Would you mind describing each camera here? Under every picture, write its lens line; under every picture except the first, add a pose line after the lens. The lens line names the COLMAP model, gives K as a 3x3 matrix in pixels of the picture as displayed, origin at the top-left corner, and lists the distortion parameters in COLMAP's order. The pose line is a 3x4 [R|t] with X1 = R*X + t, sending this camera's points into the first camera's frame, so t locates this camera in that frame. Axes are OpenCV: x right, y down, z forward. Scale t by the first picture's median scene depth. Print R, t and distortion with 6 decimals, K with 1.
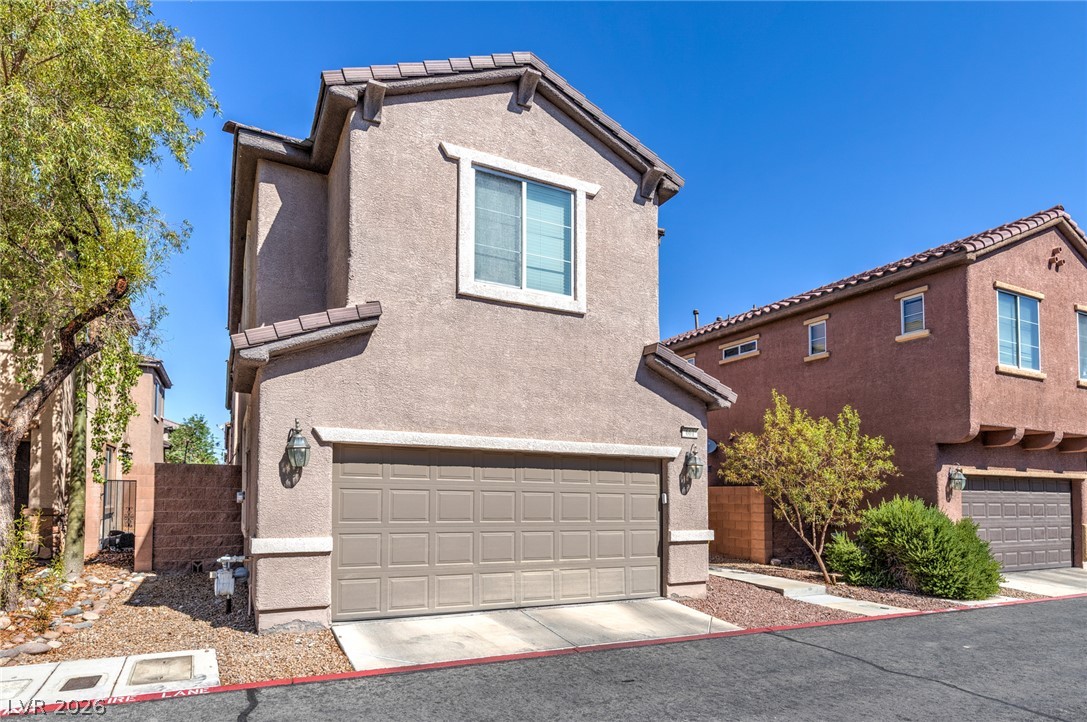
lens RADIAL K [[593.6, 0, 499.0], [0, 593.6, 428.8], [0, 0, 1]] dist [0.003643, -0.001531]
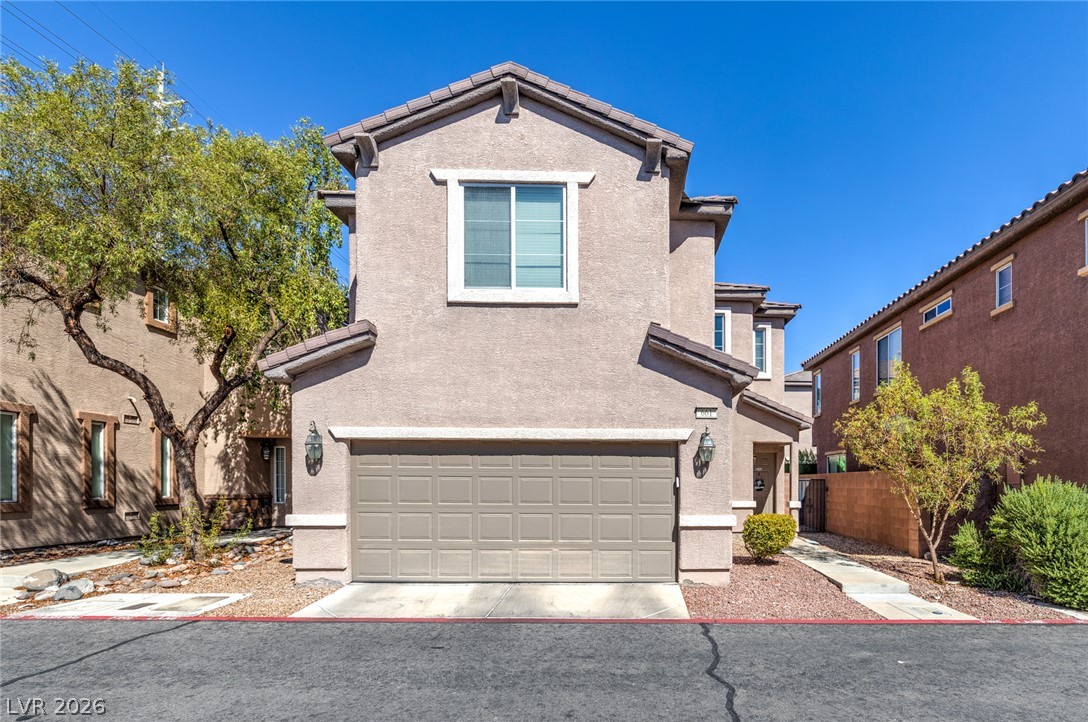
lens RADIAL K [[555.6, 0, 622.2], [0, 555.6, 447.5], [0, 0, 1]] dist [-0.002425, -0.001519]
pose [[0.913635, -0.034657, -0.405055, 0.605316], [0.052143, 0.998120, 0.032211, 0.028536], [0.403177, -0.050550, 0.913725, 0.145298]]
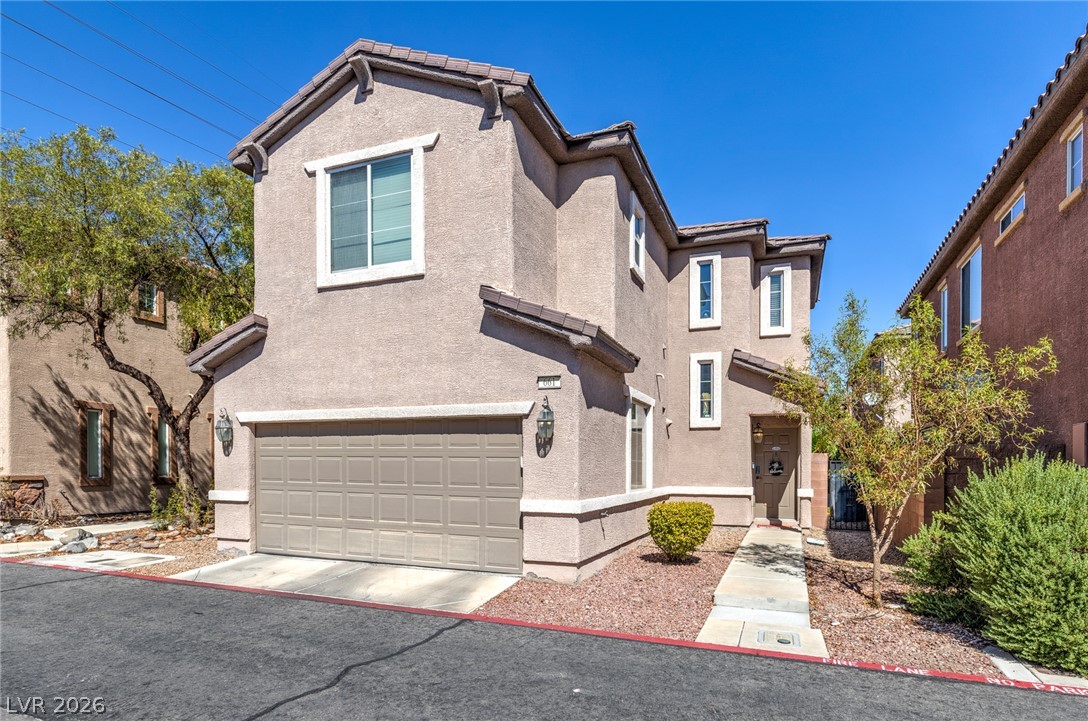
lens RADIAL K [[594.2, 0, 522.0], [0, 594.2, 434.4], [0, 0, 1]] dist [0.003643, -0.001531]
pose [[0.676611, -0.046473, -0.734873, 0.977126], [0.081927, 0.996561, 0.012409, 0.071188], [0.731769, -0.068602, 0.678091, 0.446798]]
